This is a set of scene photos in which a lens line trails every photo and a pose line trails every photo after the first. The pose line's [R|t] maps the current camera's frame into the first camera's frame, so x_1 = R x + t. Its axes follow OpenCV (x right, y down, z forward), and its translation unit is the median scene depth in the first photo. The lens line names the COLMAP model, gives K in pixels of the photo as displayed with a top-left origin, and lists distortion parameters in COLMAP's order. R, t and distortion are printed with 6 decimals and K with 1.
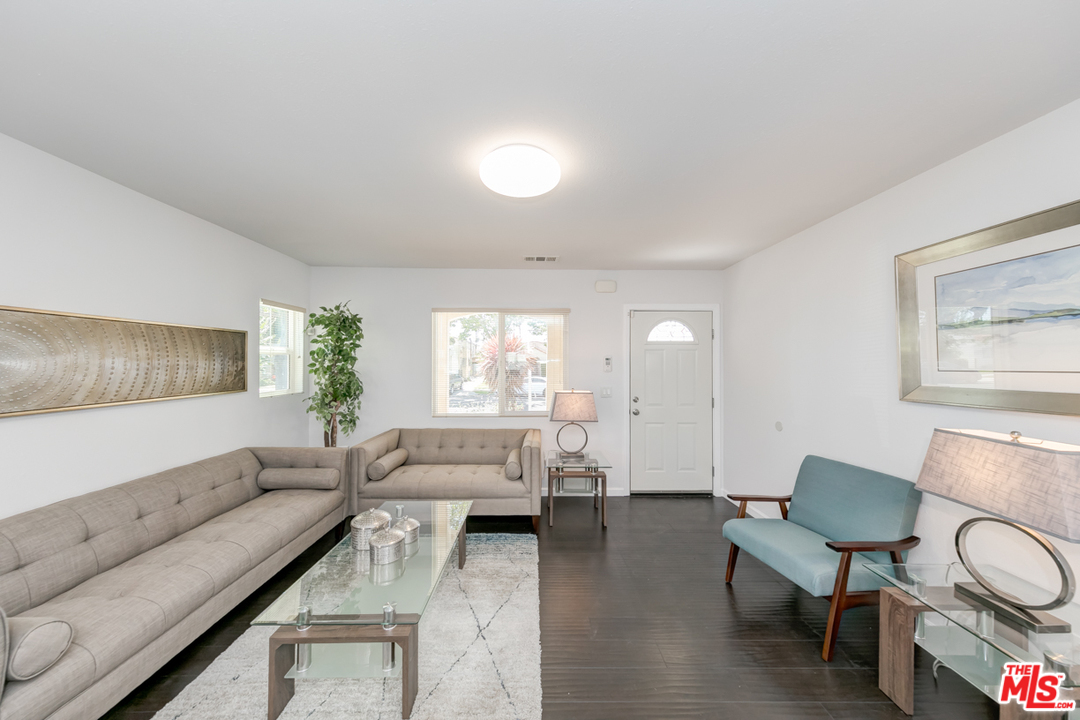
lens RADIAL K [[377.0, 0, 548.9], [0, 377.0, 352.9], [0, 0, 1]] dist [-0.000096, -0.000494]
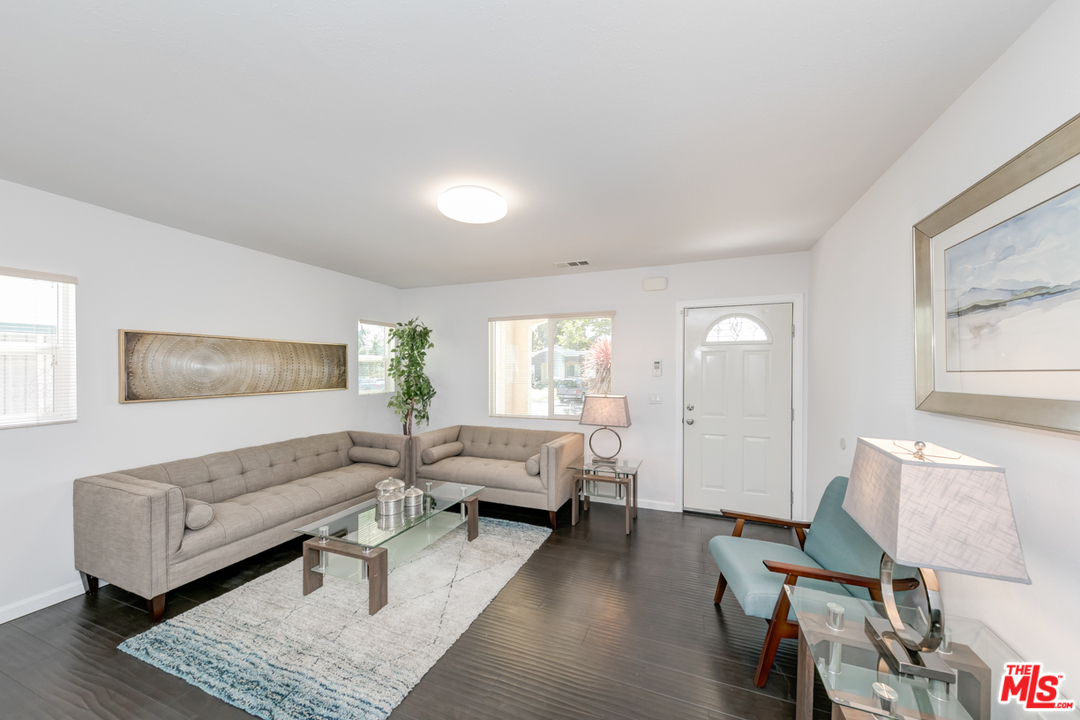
lens RADIAL K [[427.2, 0, 540.0], [0, 427.2, 360.0], [0, 0, 1]] dist [-0.000186, 0.000152]
pose [[0.911260, -0.013148, -0.411622, 0.431617], [0.014167, 0.999899, -0.000576, 0.008519], [0.411588, -0.005307, 0.911354, -0.100655]]
